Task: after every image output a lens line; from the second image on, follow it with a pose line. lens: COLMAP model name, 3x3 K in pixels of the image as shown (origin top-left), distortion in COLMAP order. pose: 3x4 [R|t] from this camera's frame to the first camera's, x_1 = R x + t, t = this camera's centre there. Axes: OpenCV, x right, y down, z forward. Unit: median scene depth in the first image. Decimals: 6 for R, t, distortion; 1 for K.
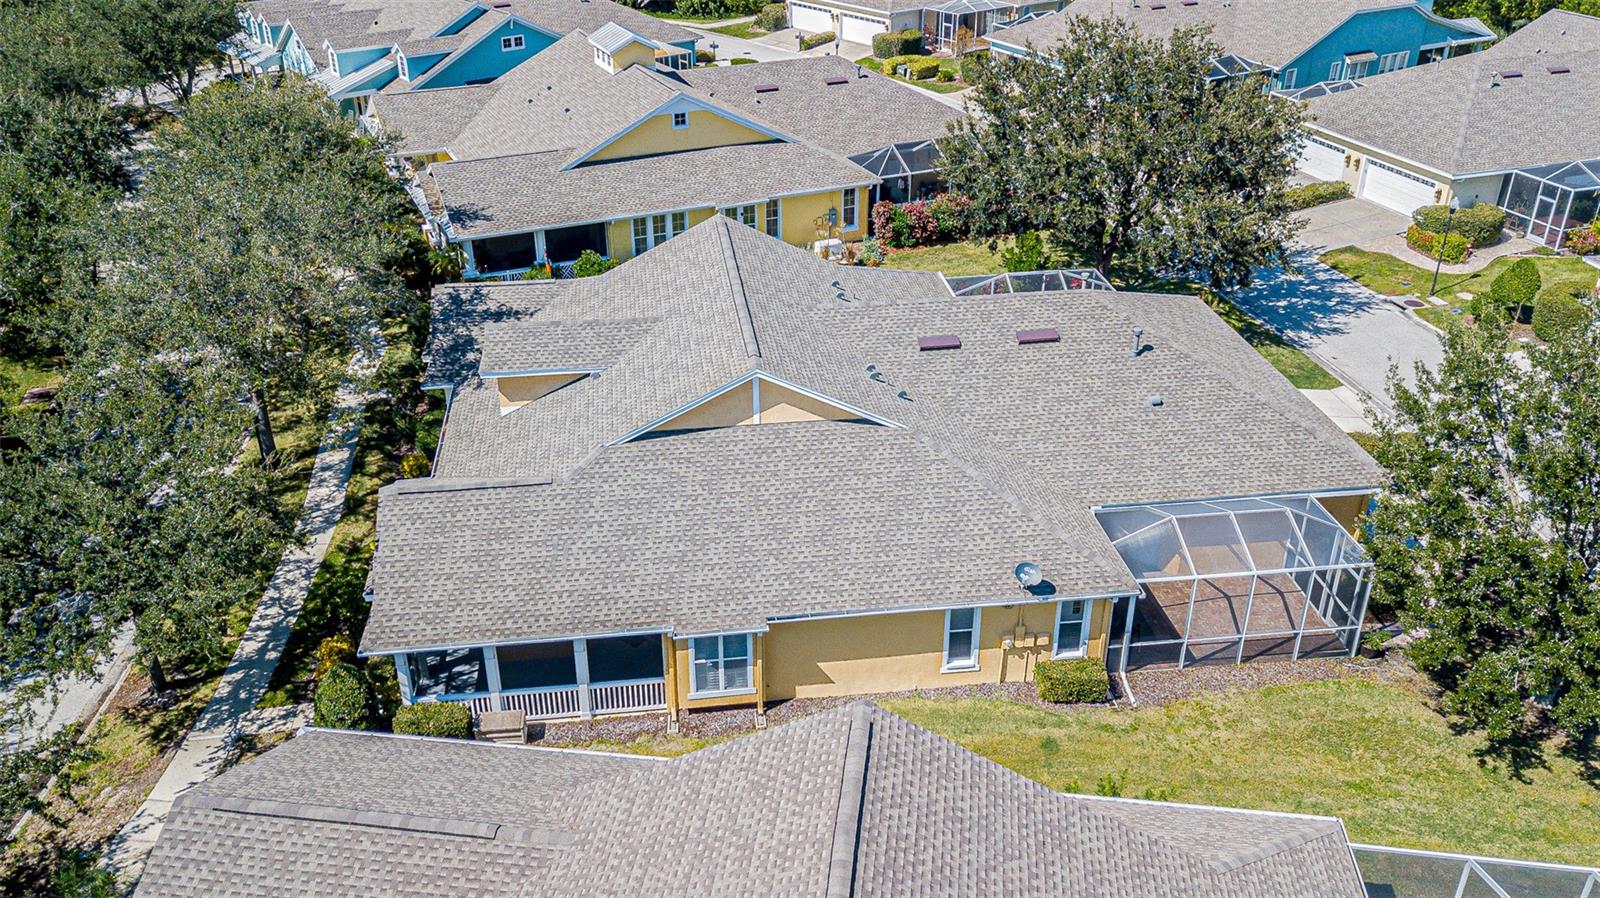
lens RADIAL K [[1290.1, 0, 796.9], [0, 1290.1, 452.7], [0, 0, 1]] dist [0.031923, -0.007585]
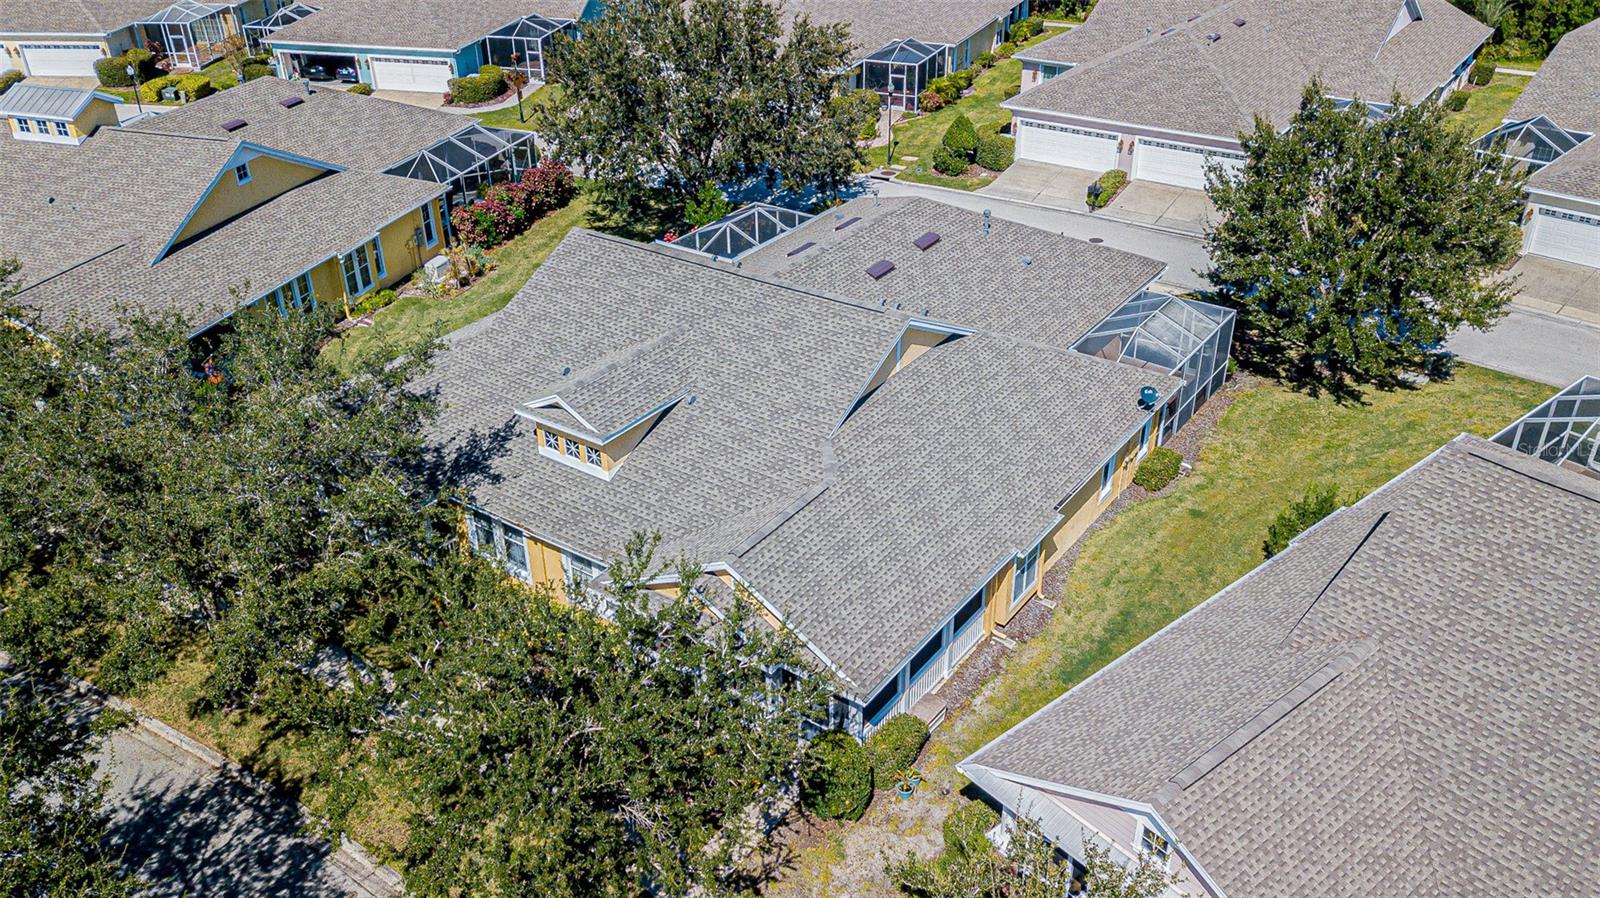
lens RADIAL K [[1290.1, 0, 795.4], [0, 1290.1, 444.7], [0, 0, 1]] dist [0.031923, -0.007585]
pose [[0.679677, -0.370251, 0.633209, -0.449199], [0.362036, 0.920113, 0.149407, -0.089249], [-0.637942, 0.127696, 0.759424, 0.144468]]
